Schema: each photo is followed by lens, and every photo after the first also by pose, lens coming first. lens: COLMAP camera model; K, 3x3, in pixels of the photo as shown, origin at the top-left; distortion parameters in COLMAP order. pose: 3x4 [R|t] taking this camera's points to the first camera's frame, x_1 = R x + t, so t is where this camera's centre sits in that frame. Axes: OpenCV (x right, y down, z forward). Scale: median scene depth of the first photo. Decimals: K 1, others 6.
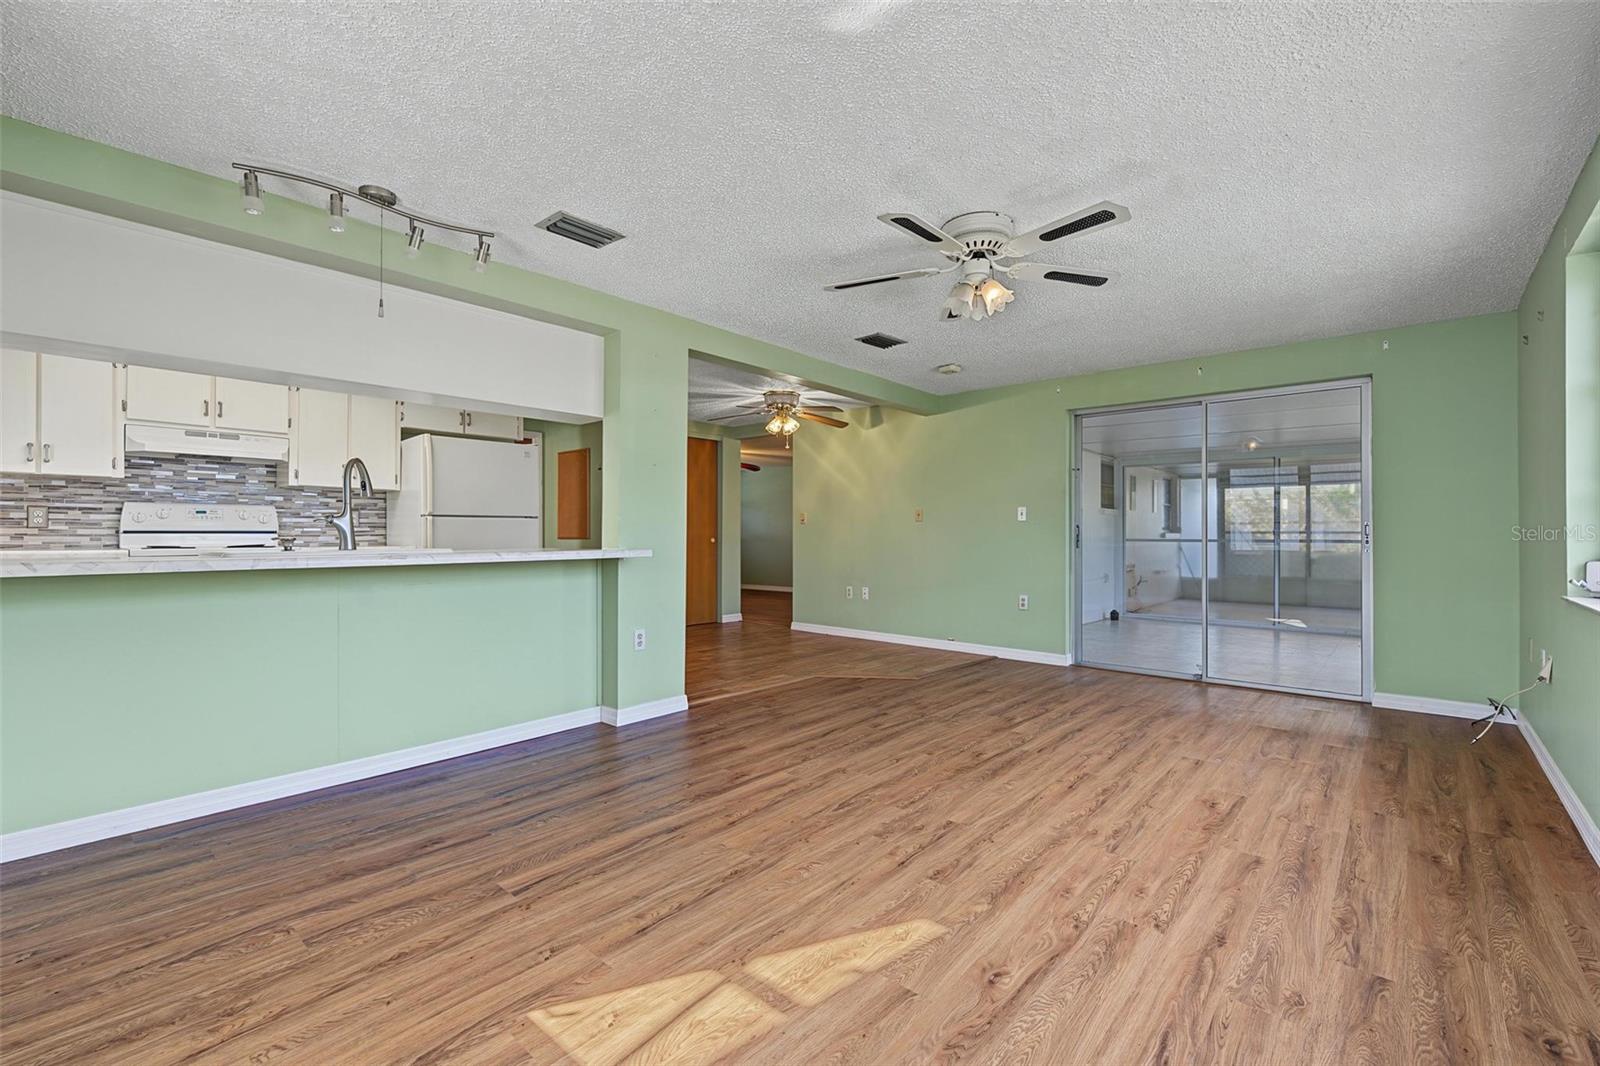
lens RADIAL K [[693.7, 0, 796.9], [0, 693.7, 522.4], [0, 0, 1]] dist [0.000865, -0.000159]
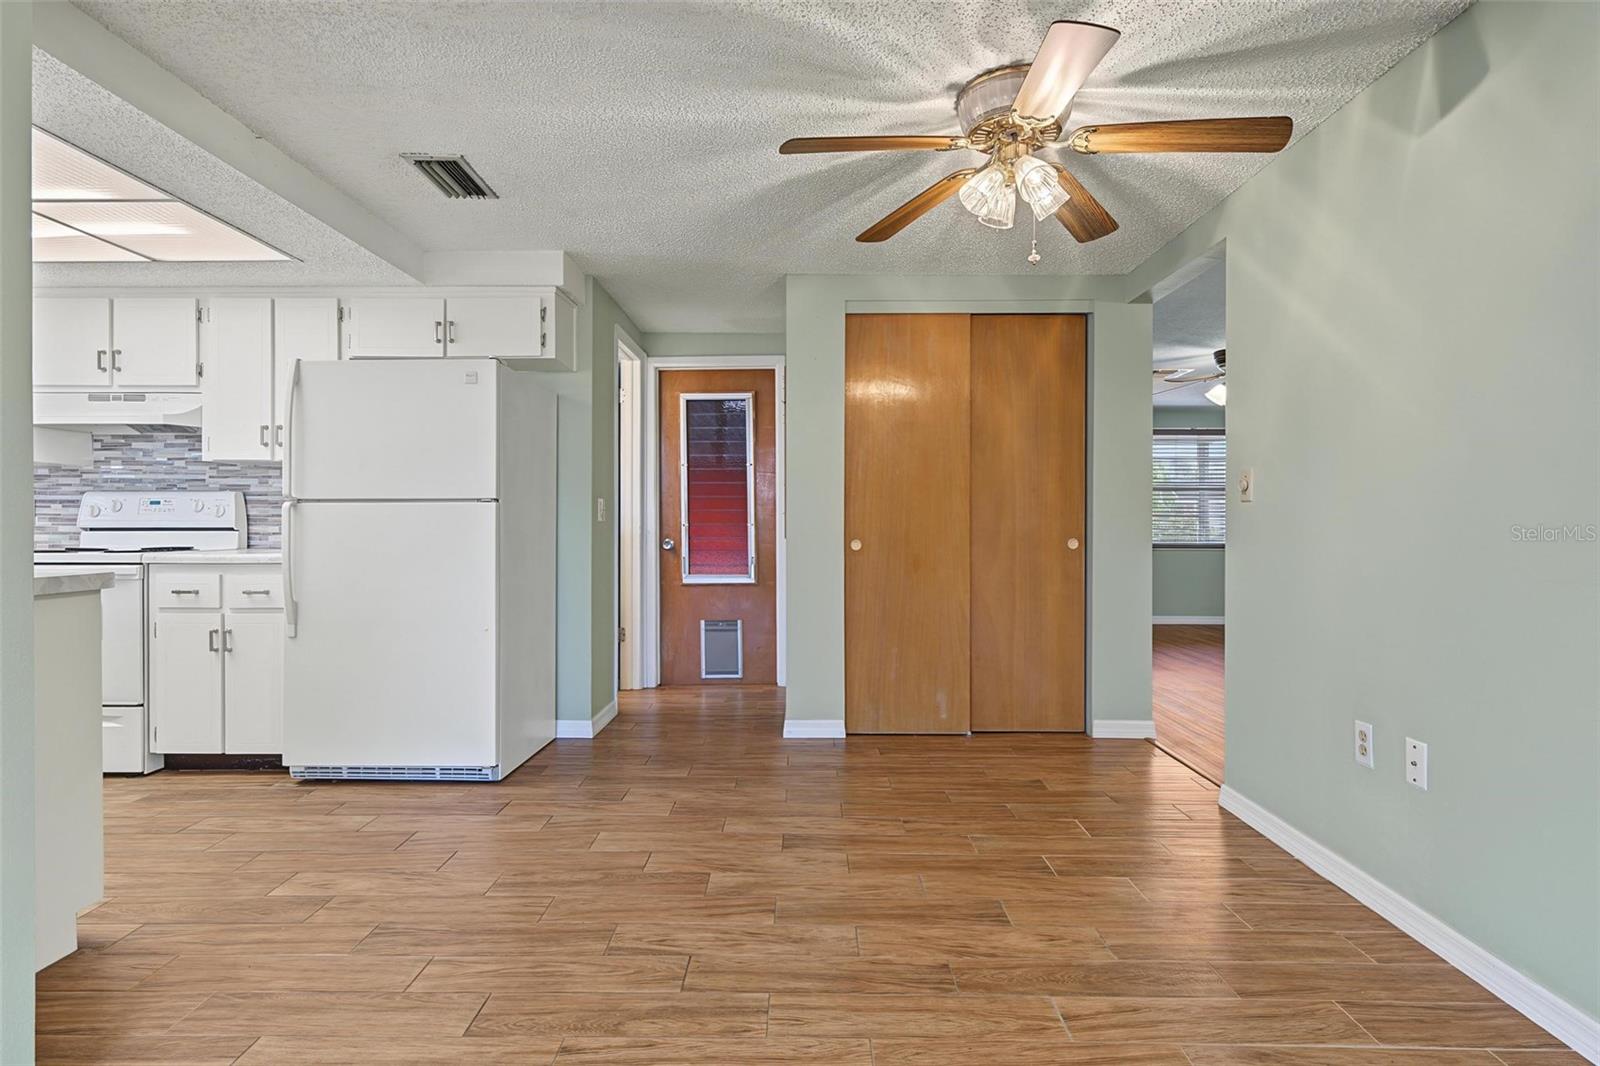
lens RADIAL K [[812.3, 0, 796.4], [0, 812.3, 526.5], [0, 0, 1]] dist [0.003569, -0.000032]
pose [[0.653927, 0.001921, -0.756555, 0.323939], [0.013876, 0.999798, 0.014533, 0.009381], [0.756430, -0.020002, 0.653769, 1.134520]]
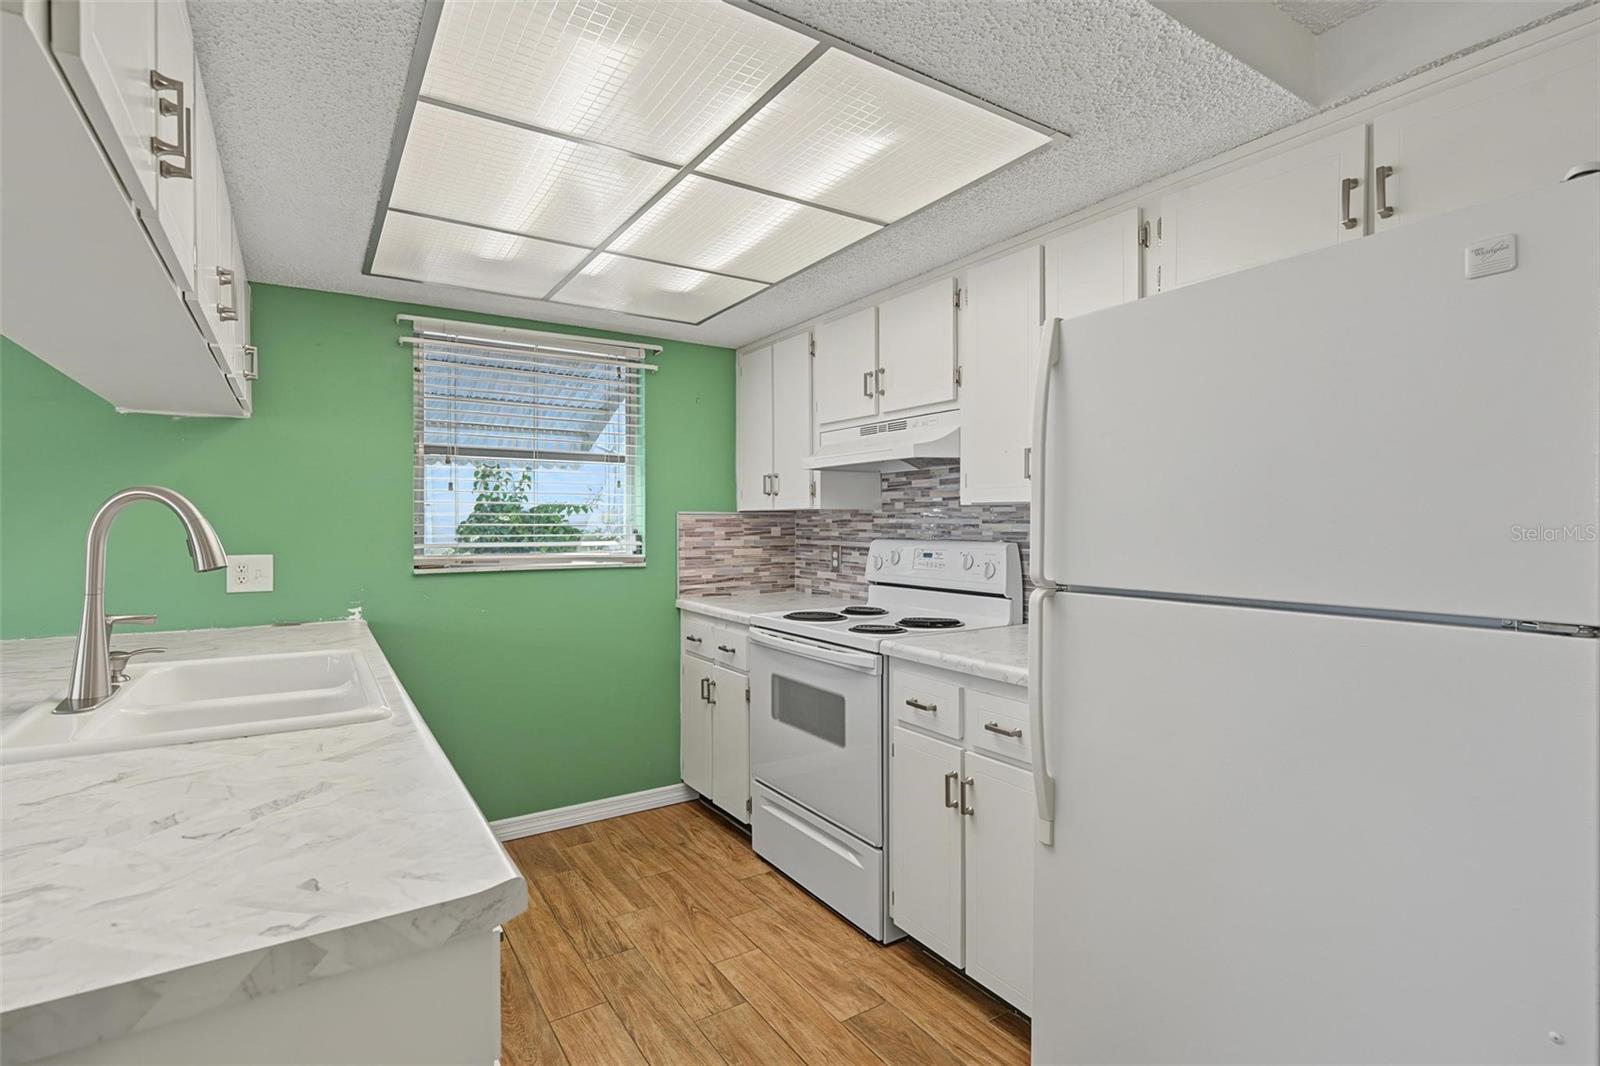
lens RADIAL K [[753.8, 0, 798.2], [0, 753.8, 527.3], [0, 0, 1]] dist [0.002339, 0.000372]
pose [[-0.260807, 0.005688, -0.965374, -0.236465], [0.018976, 0.999820, 0.000764, -0.049995], [0.965204, -0.018120, -0.260868, 1.271901]]
